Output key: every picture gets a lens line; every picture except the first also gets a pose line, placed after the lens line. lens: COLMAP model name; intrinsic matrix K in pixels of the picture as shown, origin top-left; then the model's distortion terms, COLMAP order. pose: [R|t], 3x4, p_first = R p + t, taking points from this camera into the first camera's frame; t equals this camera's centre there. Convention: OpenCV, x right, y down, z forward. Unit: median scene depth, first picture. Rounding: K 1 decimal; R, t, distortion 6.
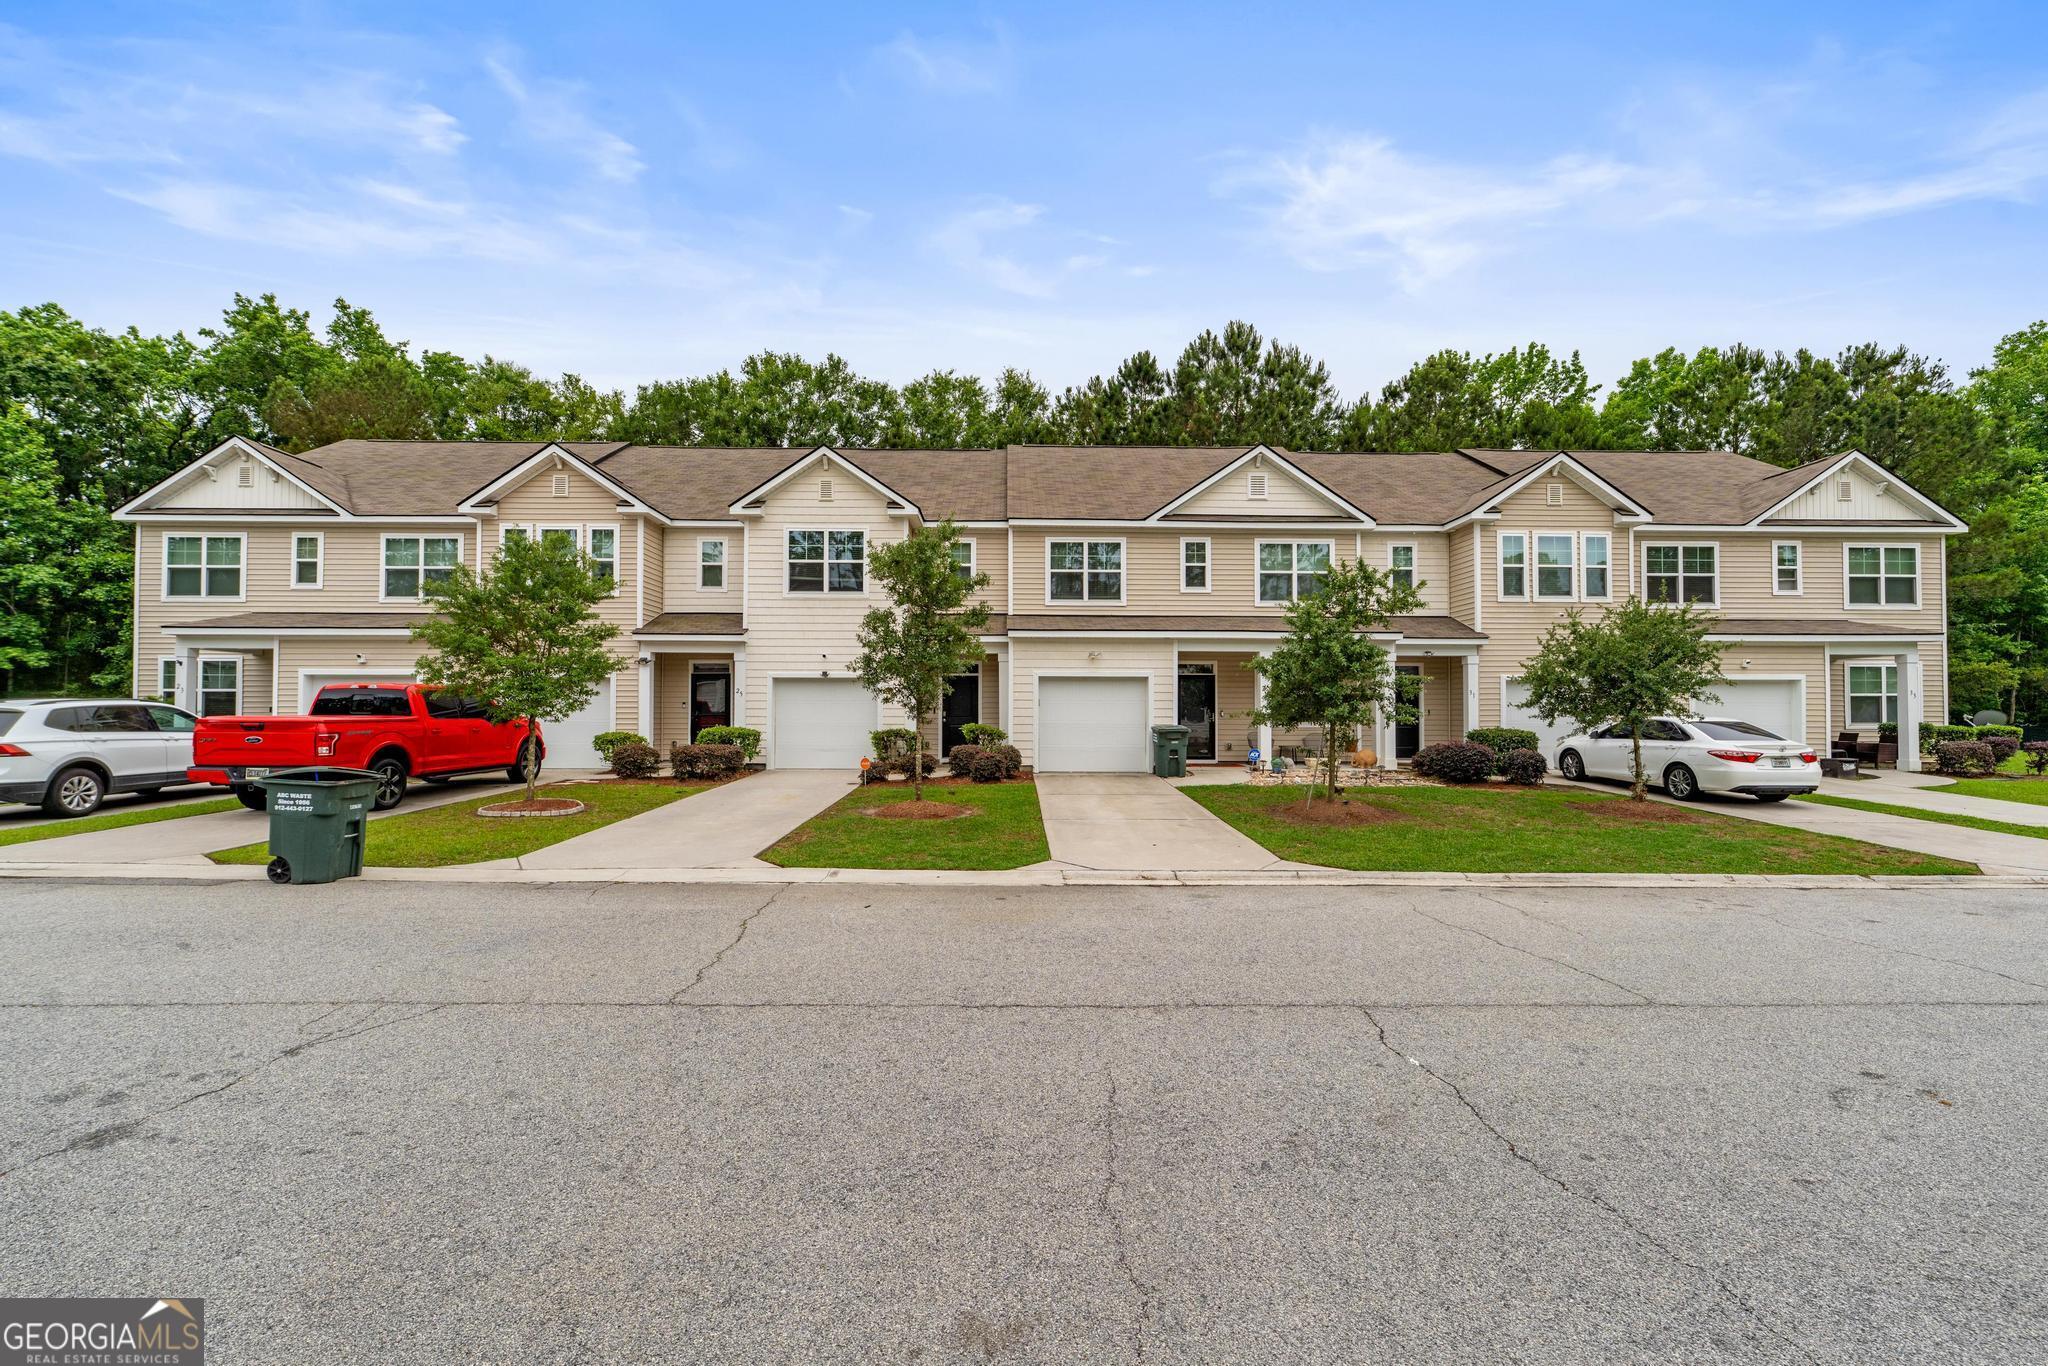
lens RADIAL K [[824.8, 0, 1026.3], [0, 824.8, 682.4], [0, 0, 1]] dist [0.000558, -0.001232]
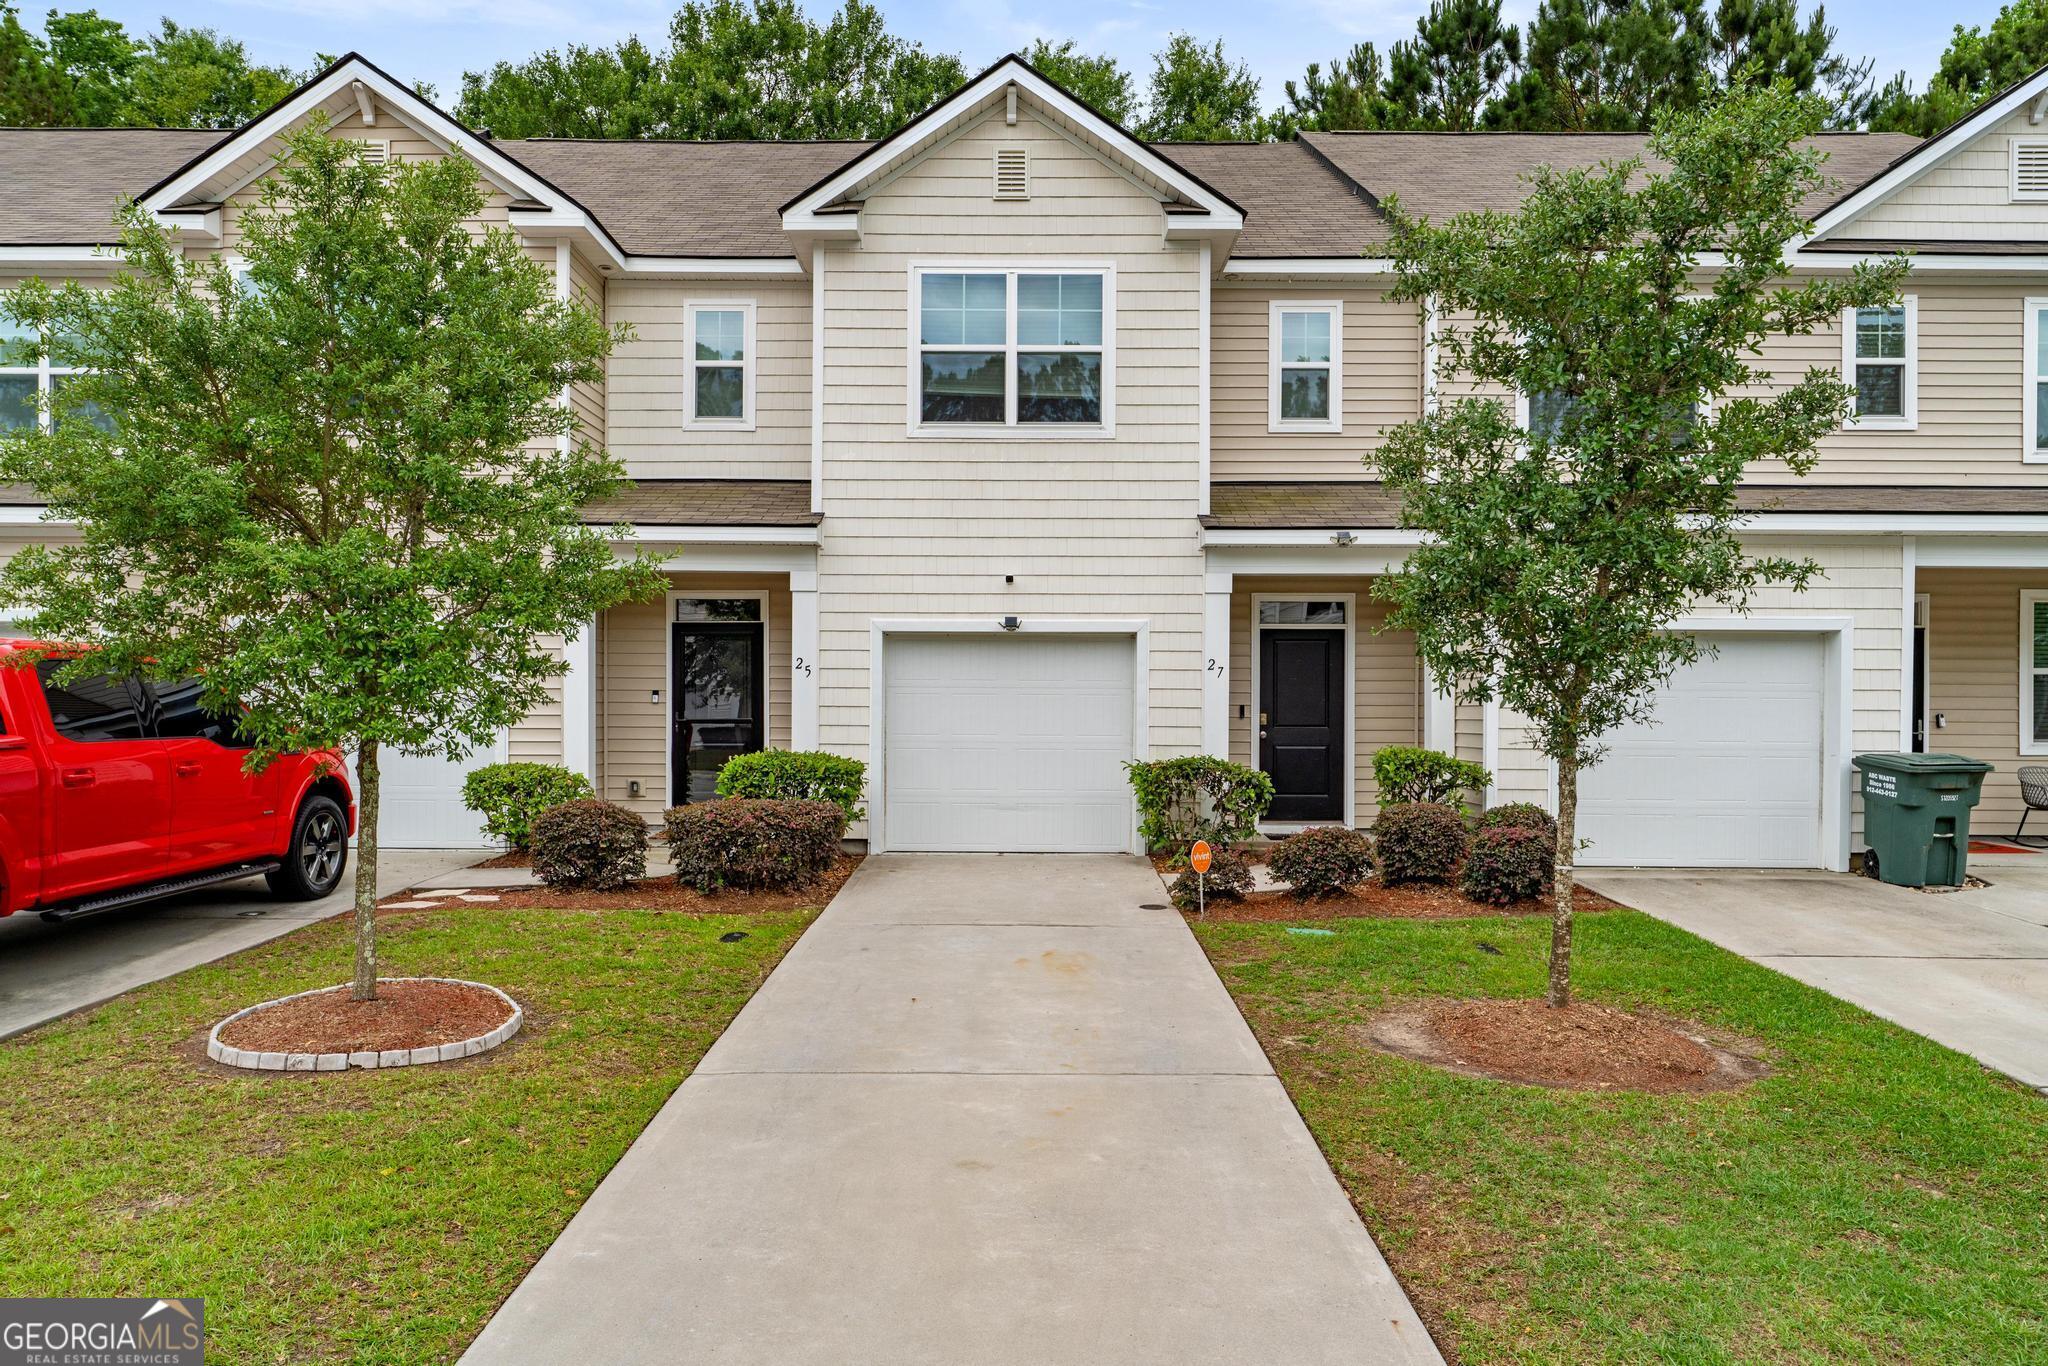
lens RADIAL K [[1383.4, 0, 1024.9], [0, 1383.4, 682.3], [0, 0, 1]] dist [0.001149, 0.012466]
pose [[0.999631, 0.002596, -0.027055, -0.217618], [-0.002052, 0.999795, 0.020139, 0.005309], [0.027102, -0.020076, 0.999431, 0.309741]]
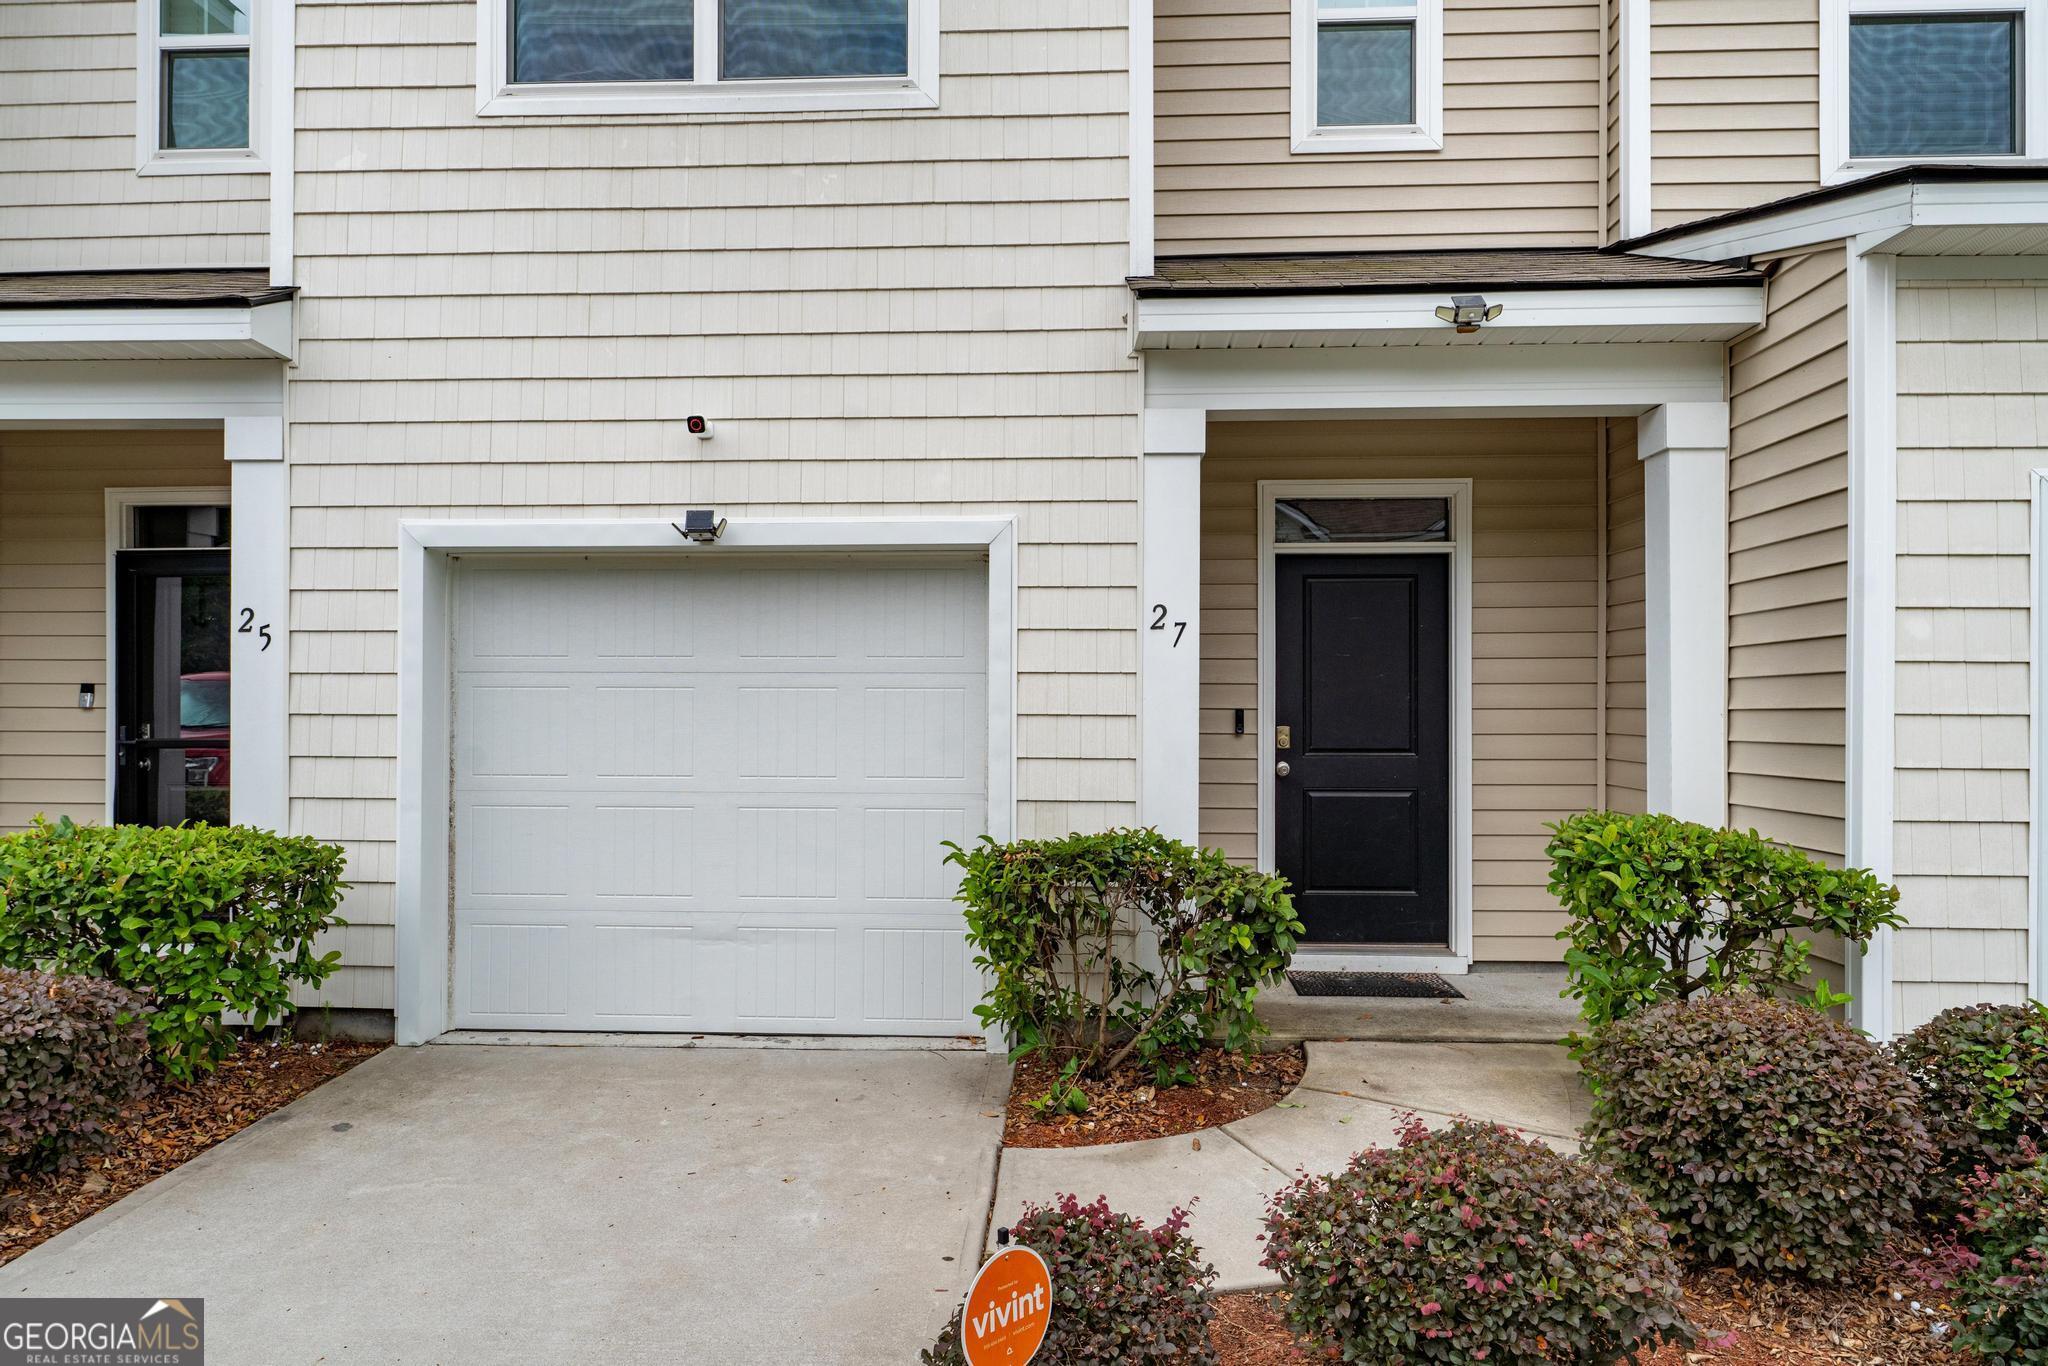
lens RADIAL K [[1251.7, 0, 1027.4], [0, 1251.7, 685.9], [0, 0, 1]] dist [0.007095, -0.000120]
pose [[0.997336, -0.001357, -0.072928, -0.151861], [0.002723, 0.999823, 0.018636, 0.020075], [0.072889, -0.018785, 0.997163, 0.726680]]
